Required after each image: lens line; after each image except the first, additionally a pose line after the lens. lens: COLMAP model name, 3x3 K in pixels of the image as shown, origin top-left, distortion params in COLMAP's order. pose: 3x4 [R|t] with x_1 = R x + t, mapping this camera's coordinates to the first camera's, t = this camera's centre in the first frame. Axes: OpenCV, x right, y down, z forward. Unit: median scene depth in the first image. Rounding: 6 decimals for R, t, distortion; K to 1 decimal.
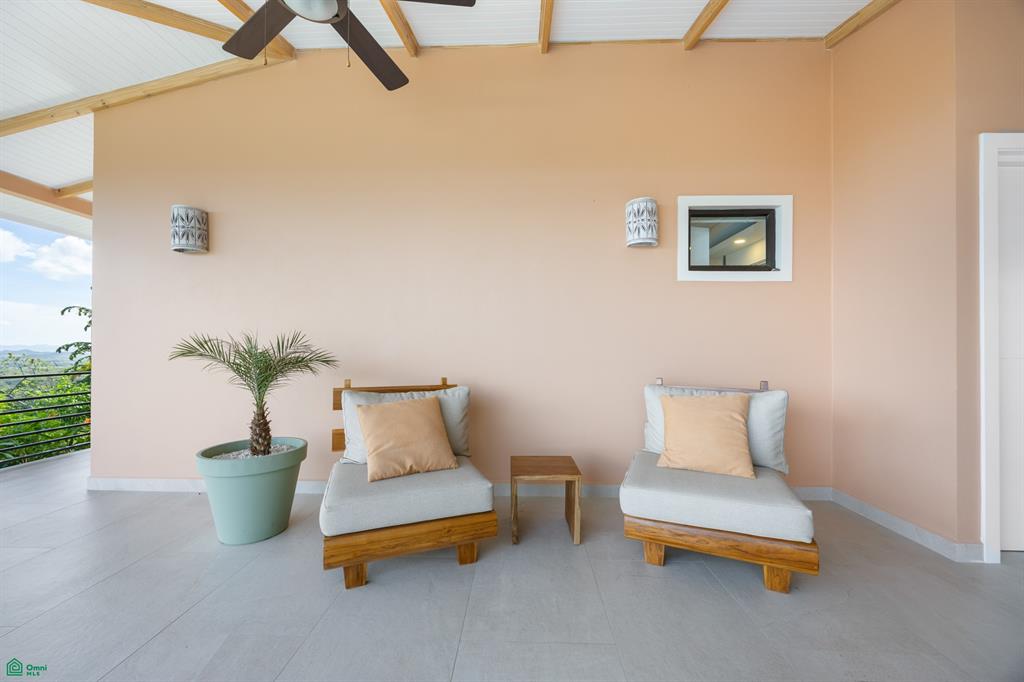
lens RADIAL K [[393.1, 0, 513.2], [0, 393.1, 351.4], [0, 0, 1]] dist [-0.001155, 0.000002]
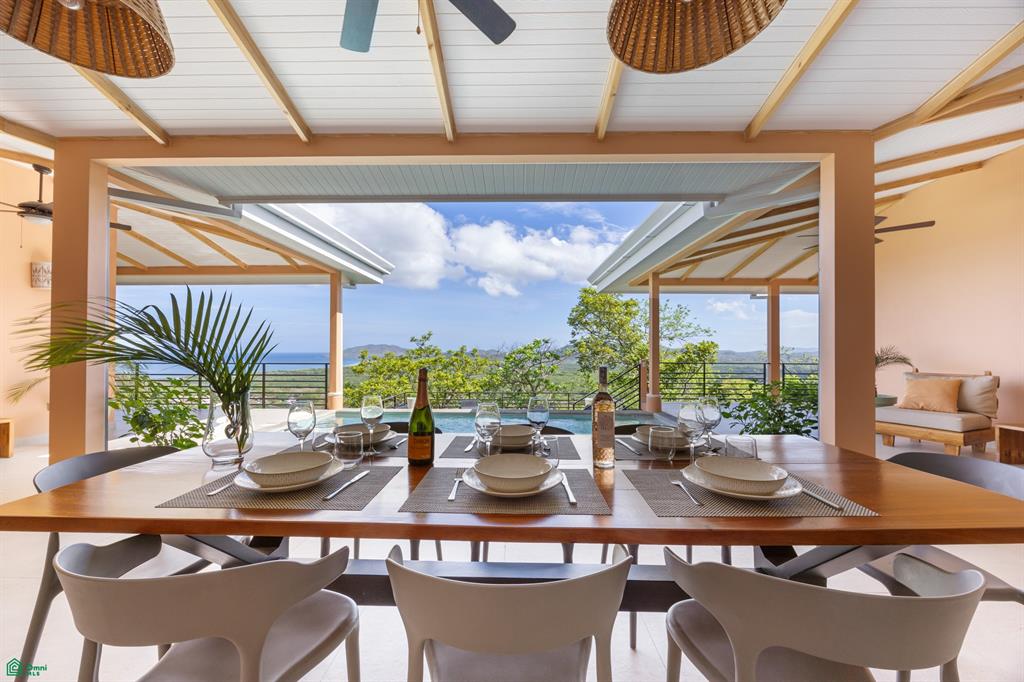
lens RADIAL K [[396.4, 0, 512.0], [0, 396.4, 341.0], [0, 0, 1]] dist [-0.000264, -0.000031]
pose [[0.014244, -0.022619, -0.999643, 1.613965], [-0.001825, 0.999742, -0.022648, -0.017226], [0.999897, 0.002147, 0.014199, -1.115354]]
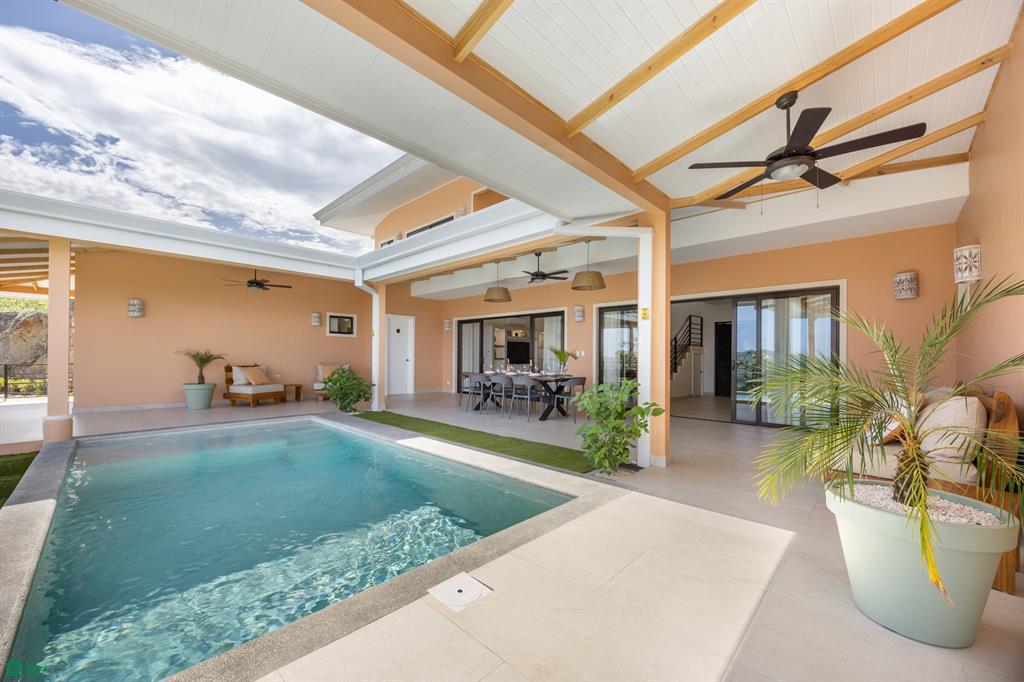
lens RADIAL K [[393.1, 0, 513.2], [0, 393.1, 351.4], [0, 0, 1]] dist [-0.001155, 0.000002]
pose [[0.661144, 0.016737, 0.750073, -1.354767], [-0.011673, 0.999860, -0.012021, -0.017918], [-0.750168, -0.000808, 0.661246, -3.149274]]
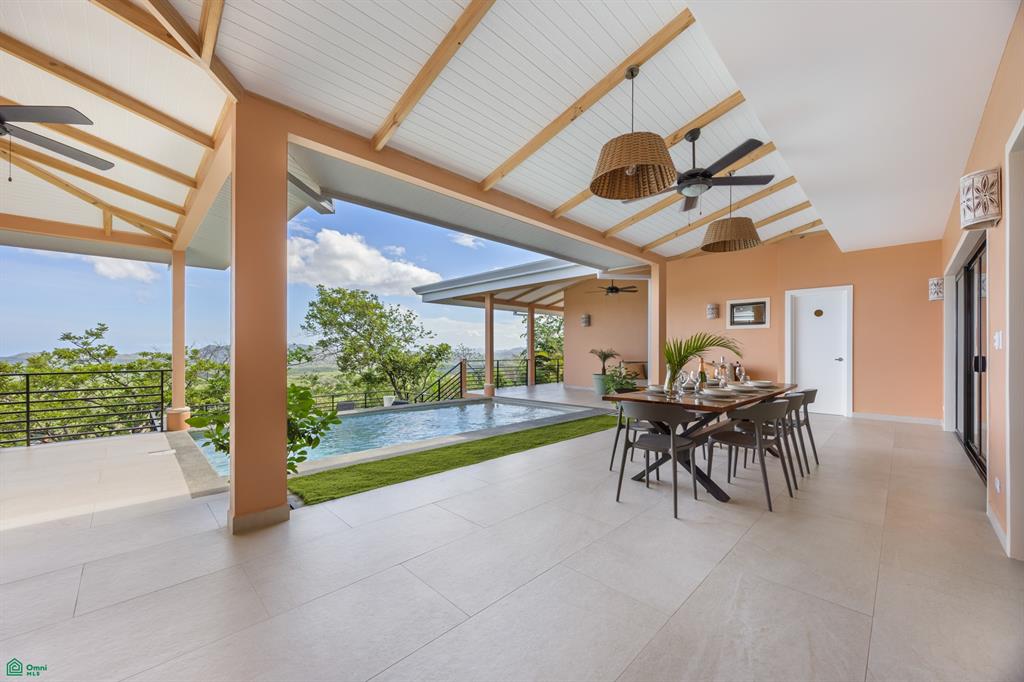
lens RADIAL K [[392.8, 0, 514.8], [0, 392.8, 347.4], [0, 0, 1]] dist [0.002141, 0.000215]
pose [[0.729100, -0.005603, -0.684385, 1.559806], [0.000874, 0.999973, -0.007256, -0.024449], [0.684407, 0.004692, 0.729085, -2.748202]]
